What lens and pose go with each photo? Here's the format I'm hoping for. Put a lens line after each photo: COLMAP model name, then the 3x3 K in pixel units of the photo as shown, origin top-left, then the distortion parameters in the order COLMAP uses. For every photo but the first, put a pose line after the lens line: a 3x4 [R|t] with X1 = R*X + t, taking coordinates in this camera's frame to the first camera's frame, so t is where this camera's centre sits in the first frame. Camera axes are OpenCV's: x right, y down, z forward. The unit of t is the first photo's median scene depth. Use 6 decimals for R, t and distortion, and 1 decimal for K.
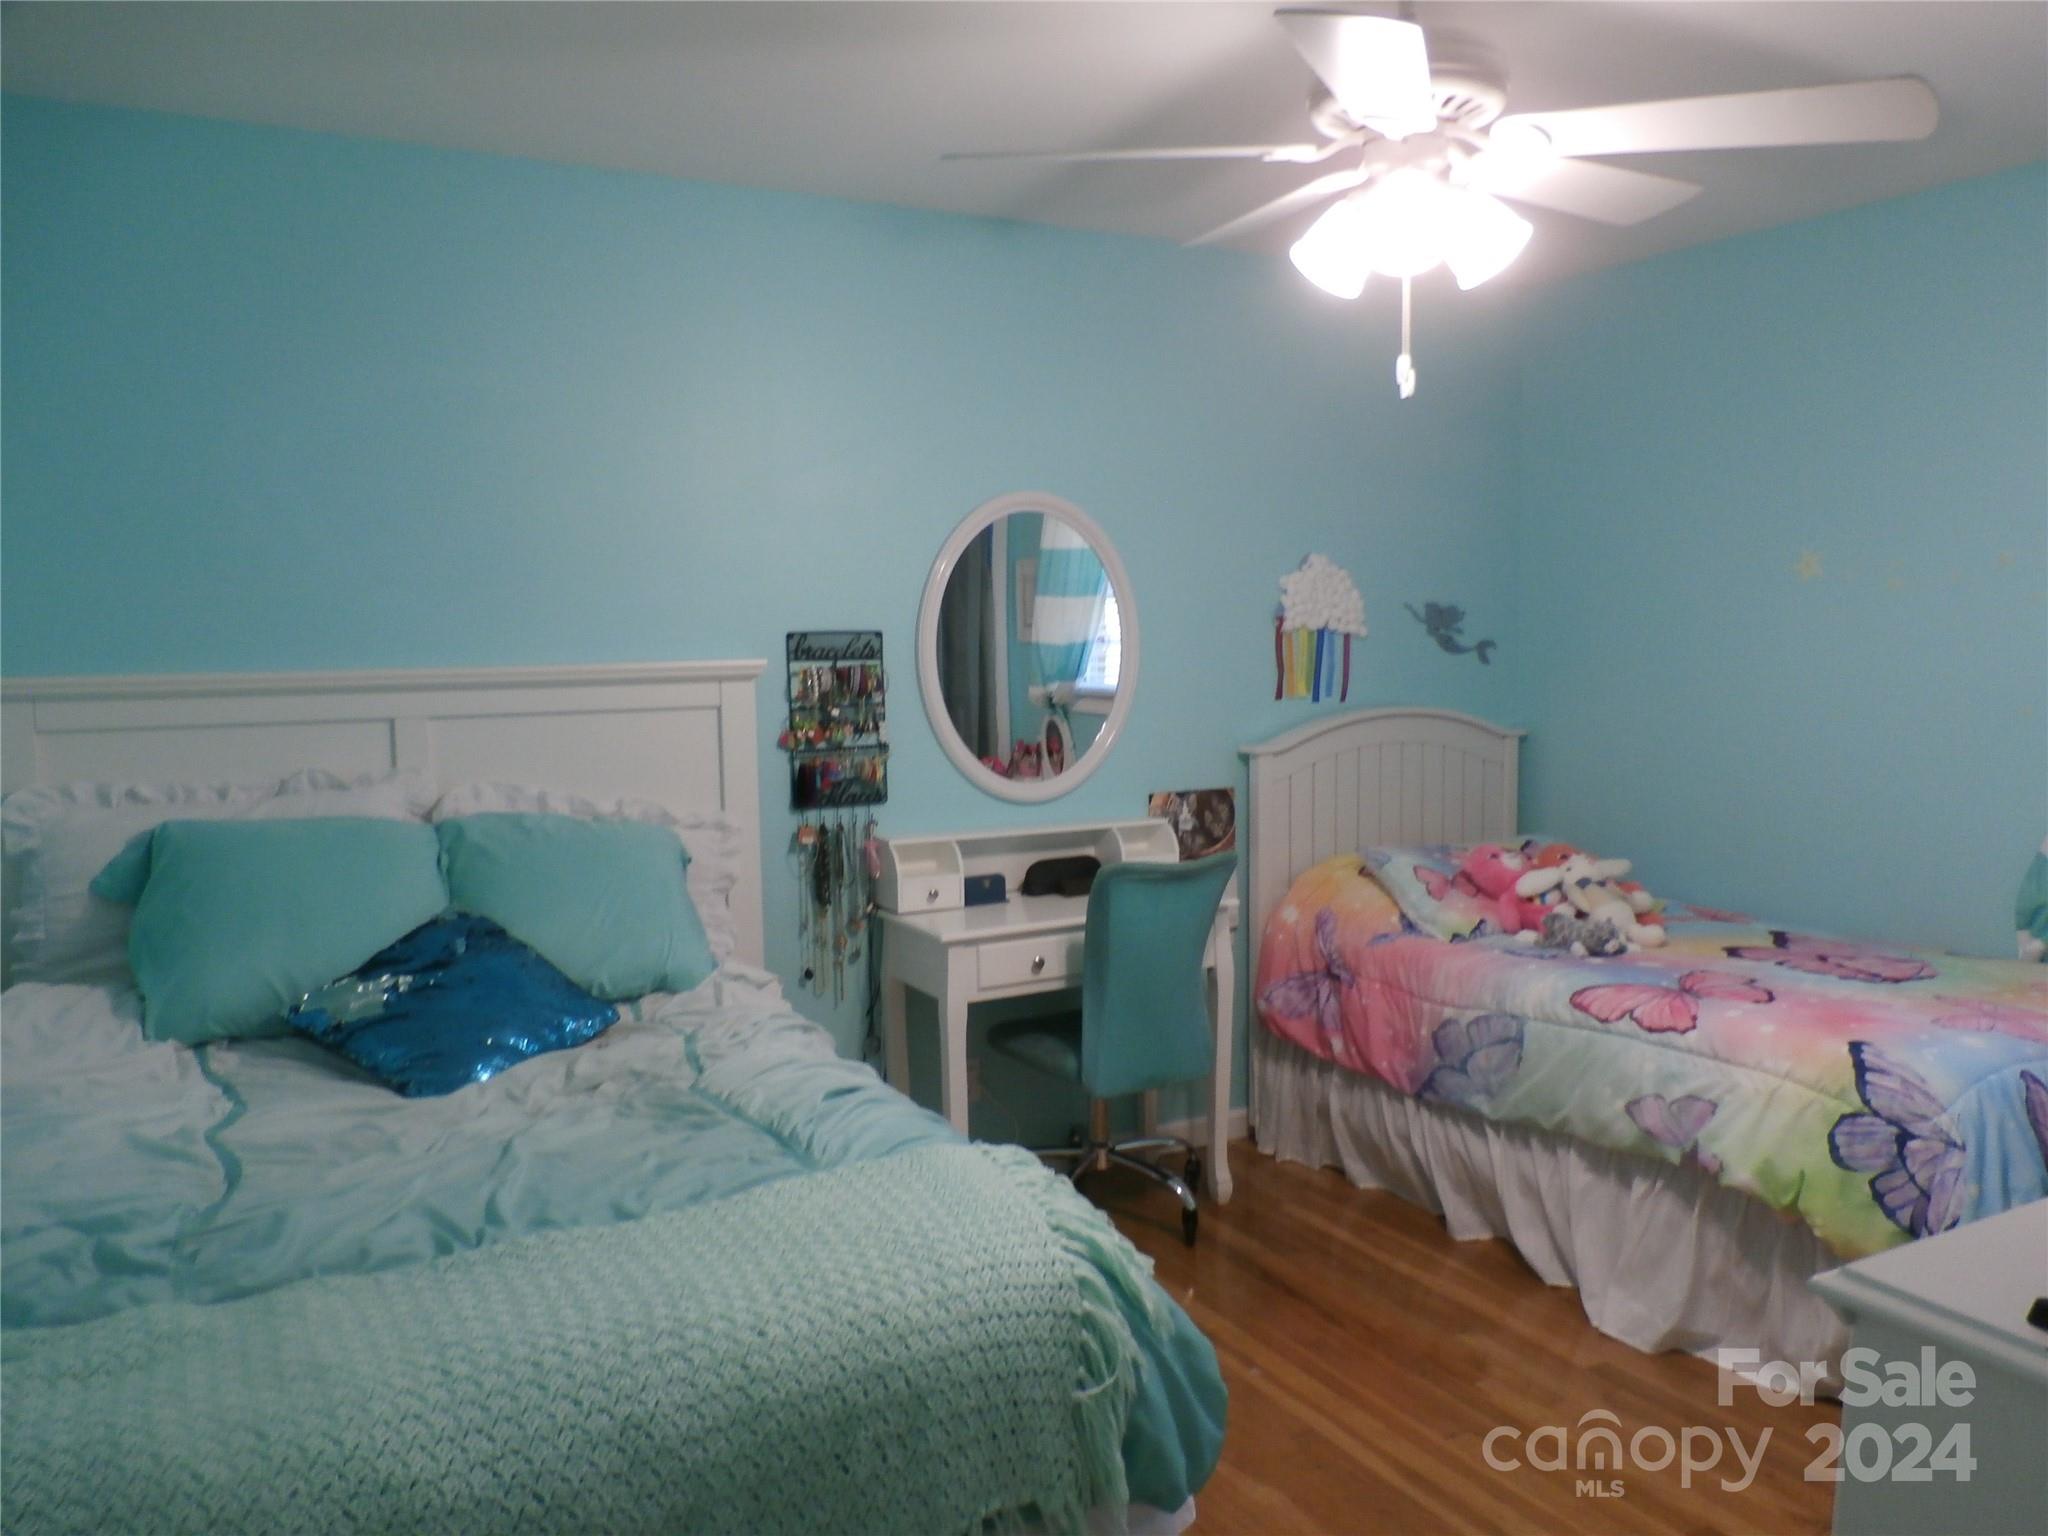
lens RADIAL K [[1616.4, 0, 1040.6], [0, 1616.4, 763.2], [0, 0, 1]] dist [0.017843, 0.014757]
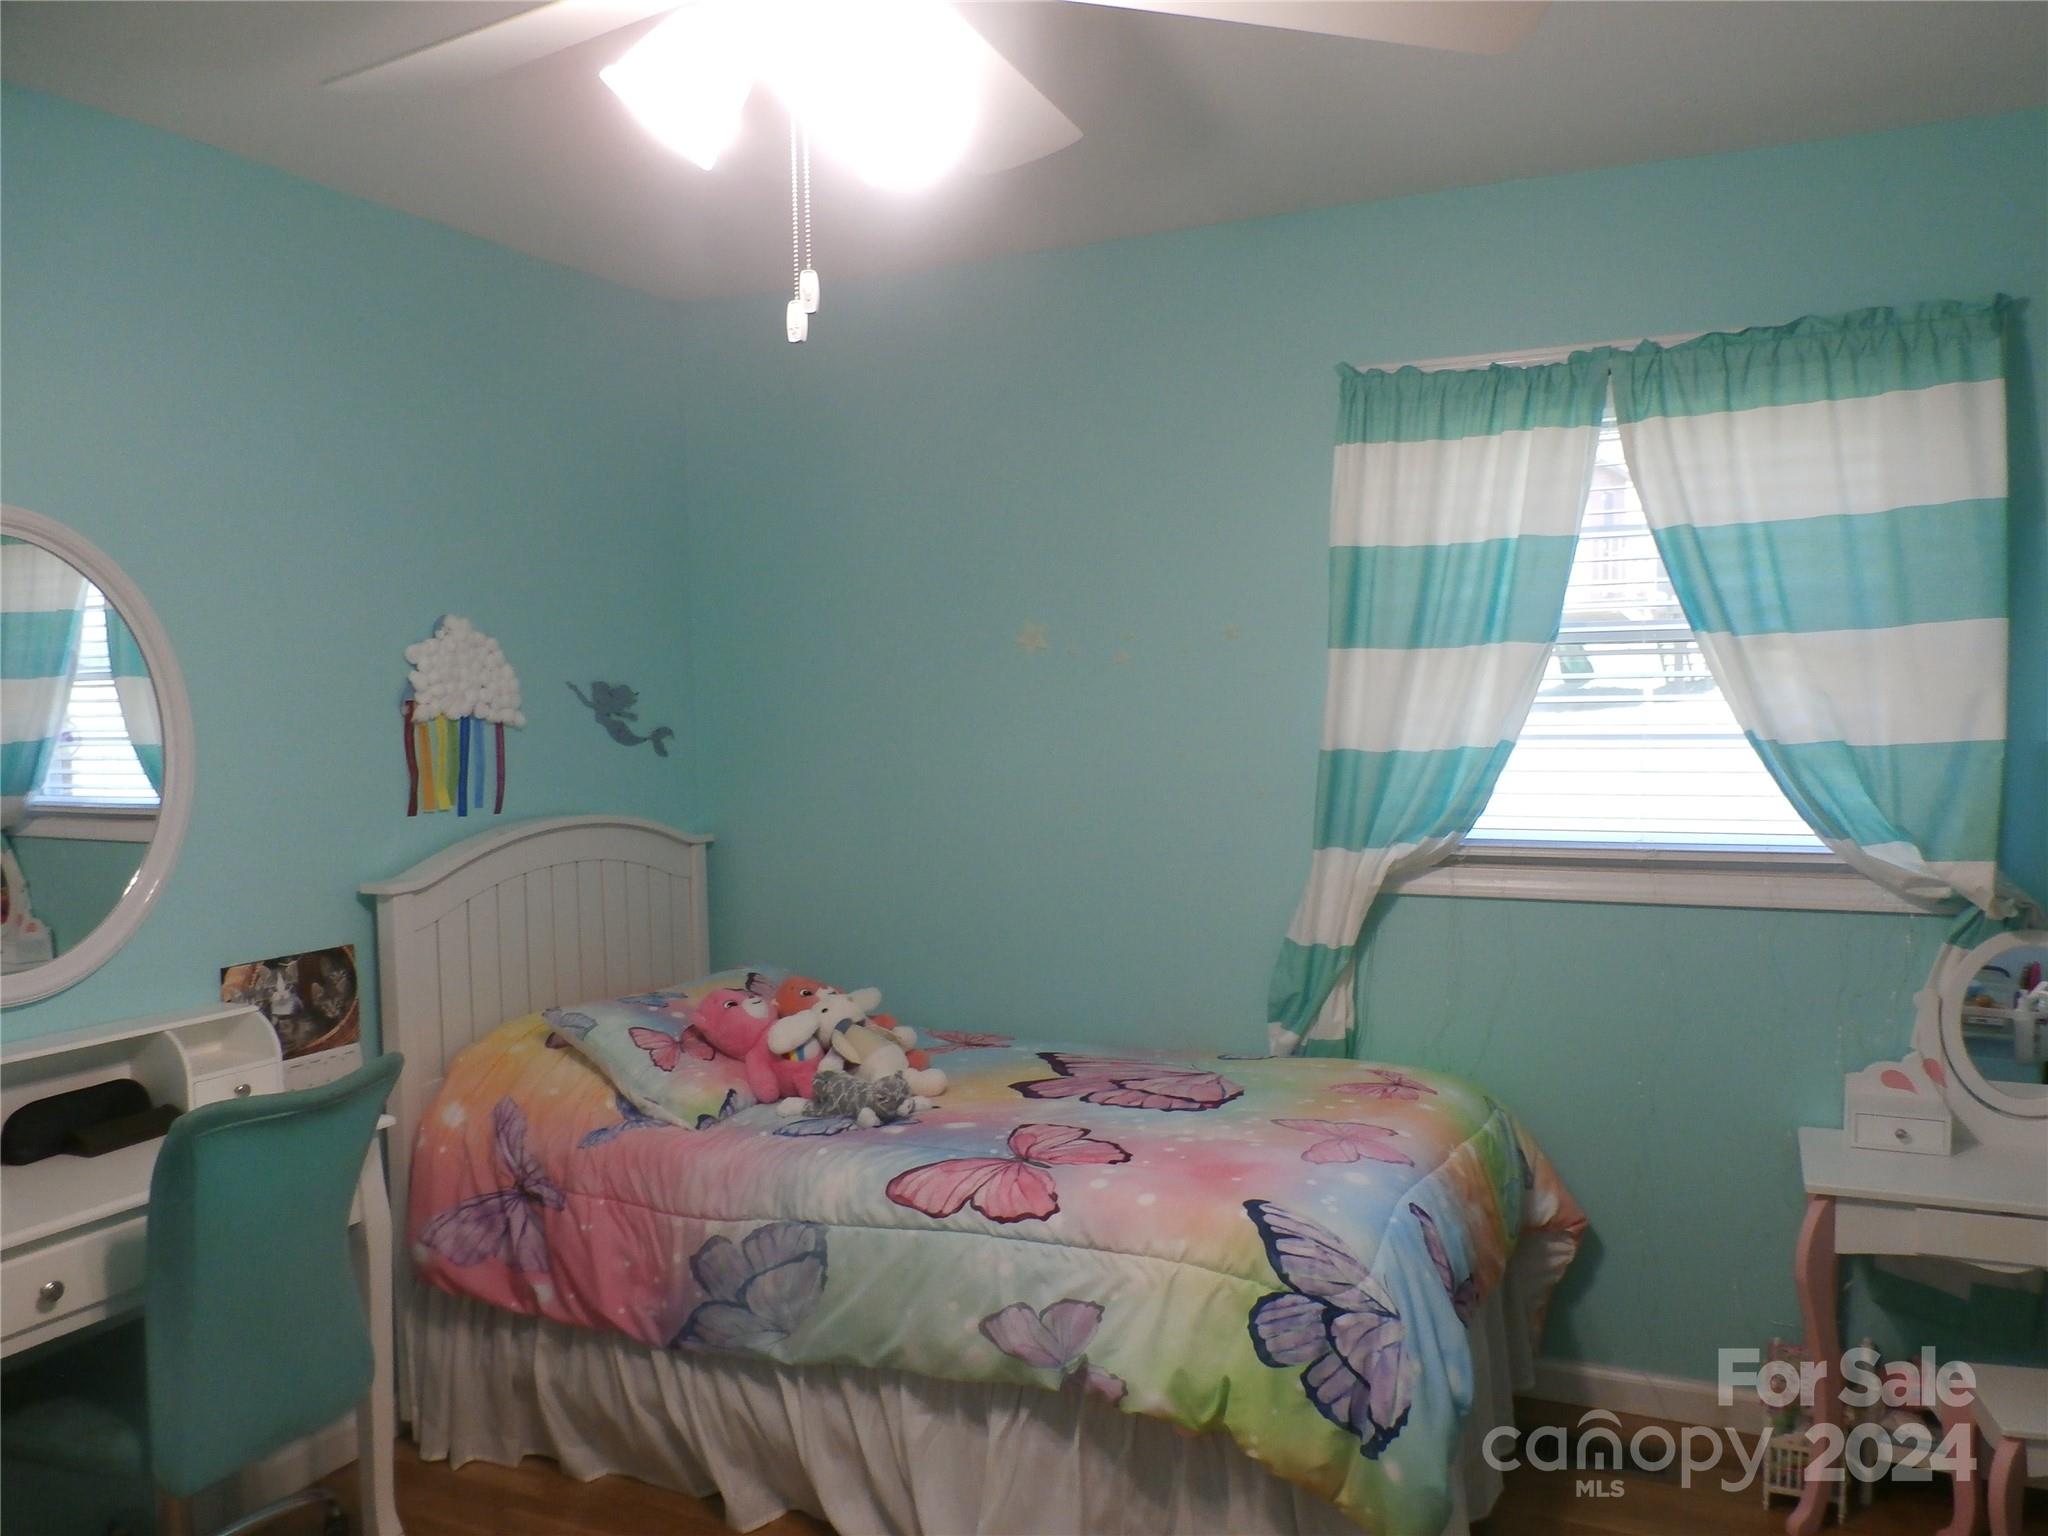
lens RADIAL K [[1499.9, 0, 1020.6], [0, 1499.9, 785.8], [0, 0, 1]] dist [0.001364, 0.009021]
pose [[0.805245, -0.041640, 0.591478, -0.033259], [0.061015, 0.998055, -0.012803, -0.031042], [-0.589794, 0.046398, 0.806220, 0.338772]]
